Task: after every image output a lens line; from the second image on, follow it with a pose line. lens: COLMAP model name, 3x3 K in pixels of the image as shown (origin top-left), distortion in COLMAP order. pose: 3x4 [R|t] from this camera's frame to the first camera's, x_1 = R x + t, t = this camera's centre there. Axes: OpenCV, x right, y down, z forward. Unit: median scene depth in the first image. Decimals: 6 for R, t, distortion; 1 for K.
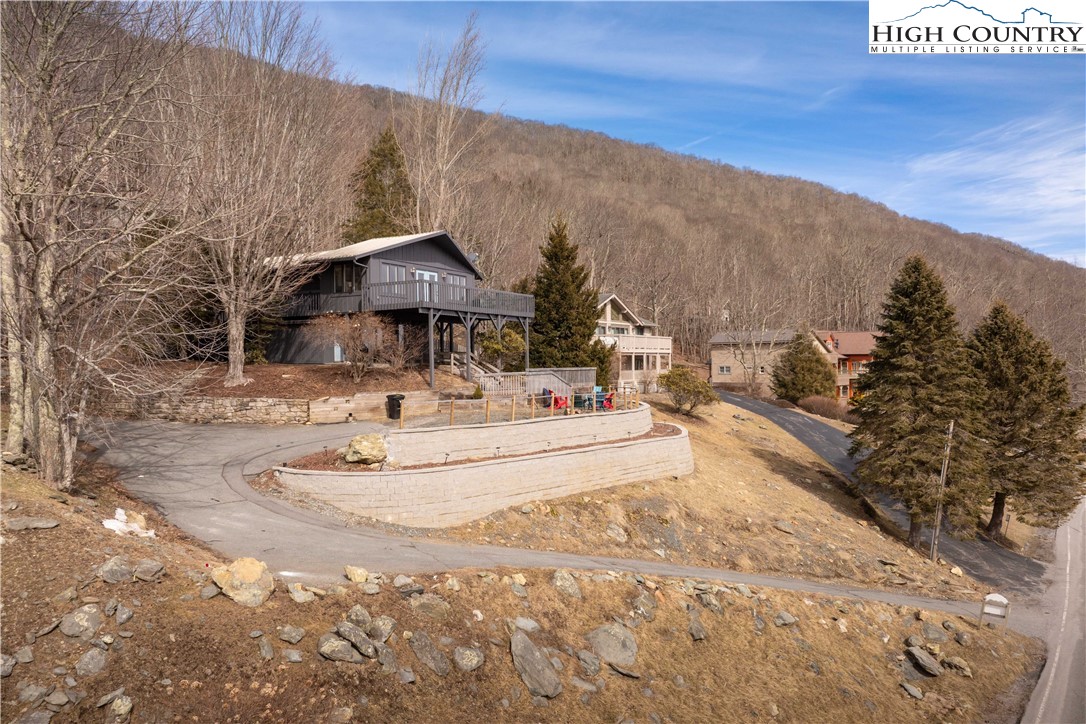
lens RADIAL K [[763.1, 0, 527.1], [0, 763.1, 366.7], [0, 0, 1]] dist [-0.034139, 0.002056]
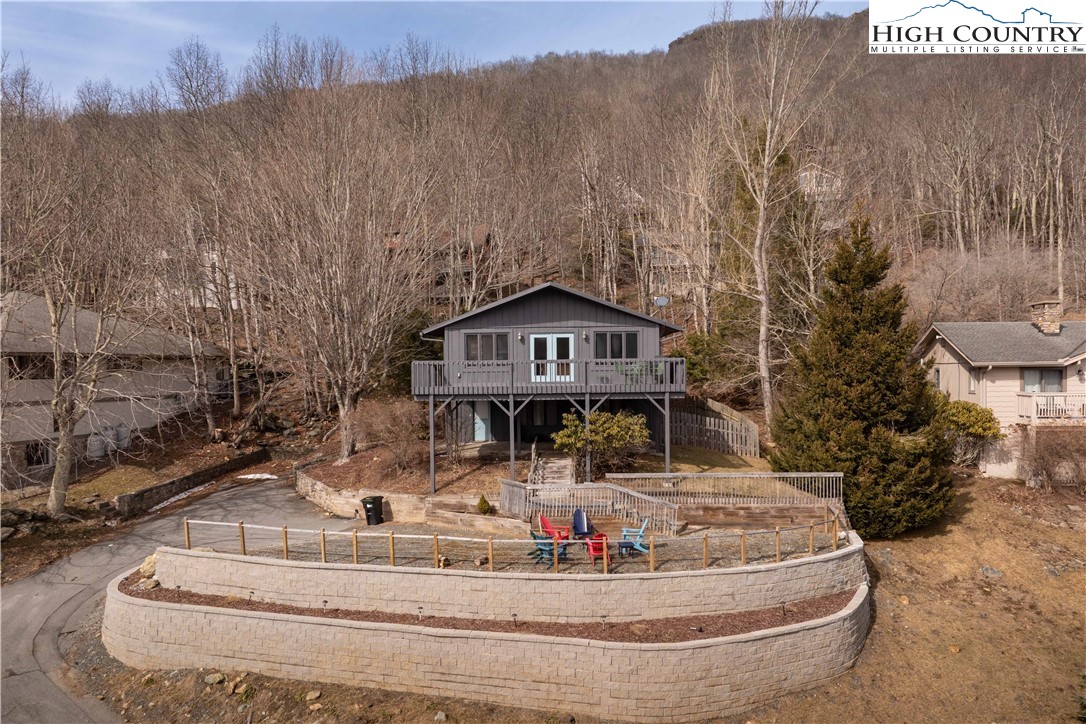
lens RADIAL K [[769.3, 0, 538.5], [0, 769.3, 383.9], [0, 0, 1]] dist [-0.039214, 0.005730]
pose [[0.451948, 0.020885, -0.891800, 0.488431], [0.008267, 0.999585, 0.027599, -0.081275], [0.892006, -0.019846, 0.451588, 0.535522]]
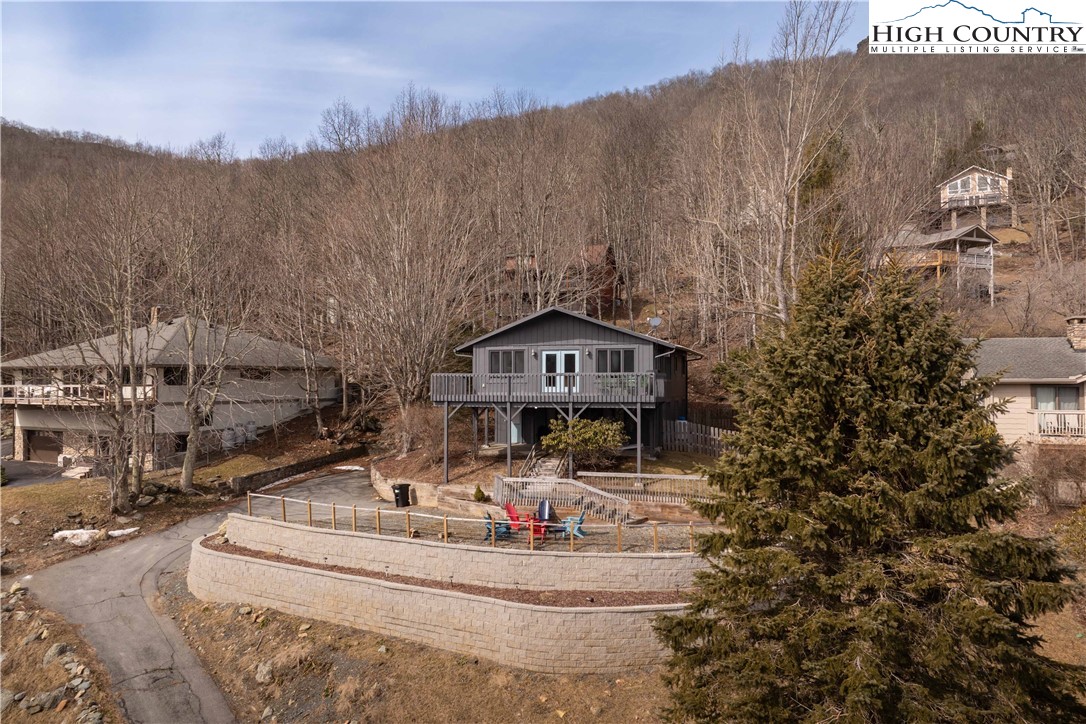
lens RADIAL K [[763.1, 0, 527.1], [0, 763.1, 366.7], [0, 0, 1]] dist [-0.034139, 0.002056]
pose [[0.213784, -0.010638, -0.976823, 0.638435], [-0.000232, 0.999940, -0.010941, -0.081790], [0.976881, 0.002566, 0.213768, 0.654055]]
